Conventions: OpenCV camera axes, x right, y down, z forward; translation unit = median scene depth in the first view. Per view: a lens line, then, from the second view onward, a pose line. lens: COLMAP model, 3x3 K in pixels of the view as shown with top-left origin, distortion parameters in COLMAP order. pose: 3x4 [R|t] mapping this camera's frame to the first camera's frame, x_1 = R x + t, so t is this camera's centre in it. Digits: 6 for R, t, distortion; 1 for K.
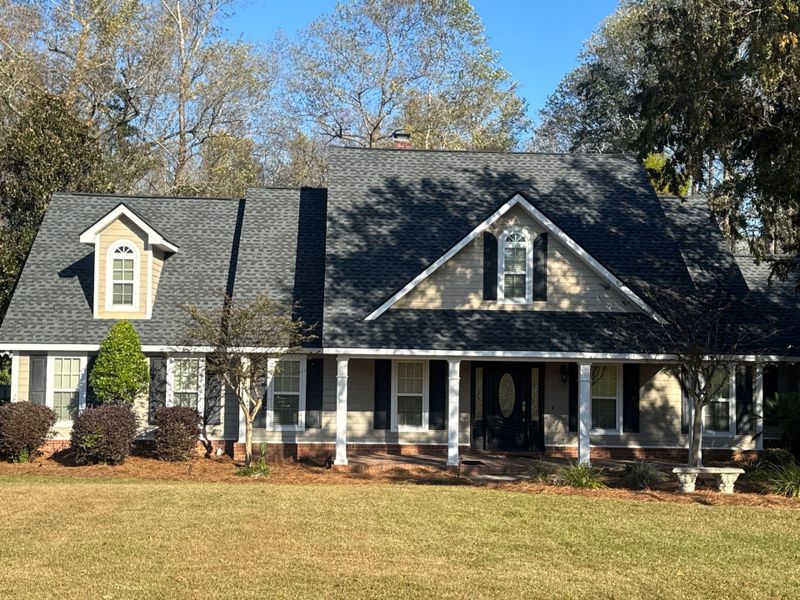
lens RADIAL K [[984.9, 0, 388.9], [0, 984.9, 302.1], [0, 0, 1]] dist [0.141504, -0.044047]
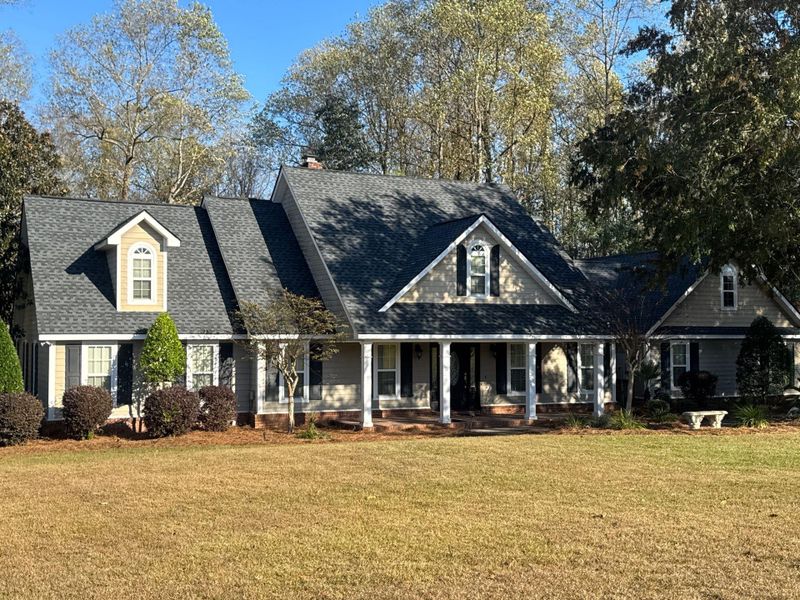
lens RADIAL K [[853.4, 0, 402.6], [0, 853.4, 301.9], [0, 0, 1]] dist [0.191267, -0.403840]
pose [[0.942673, -0.001483, 0.333714, -0.327005], [-0.002690, 0.999924, 0.012043, -0.007129], [-0.333707, -0.012250, 0.942597, -0.038201]]
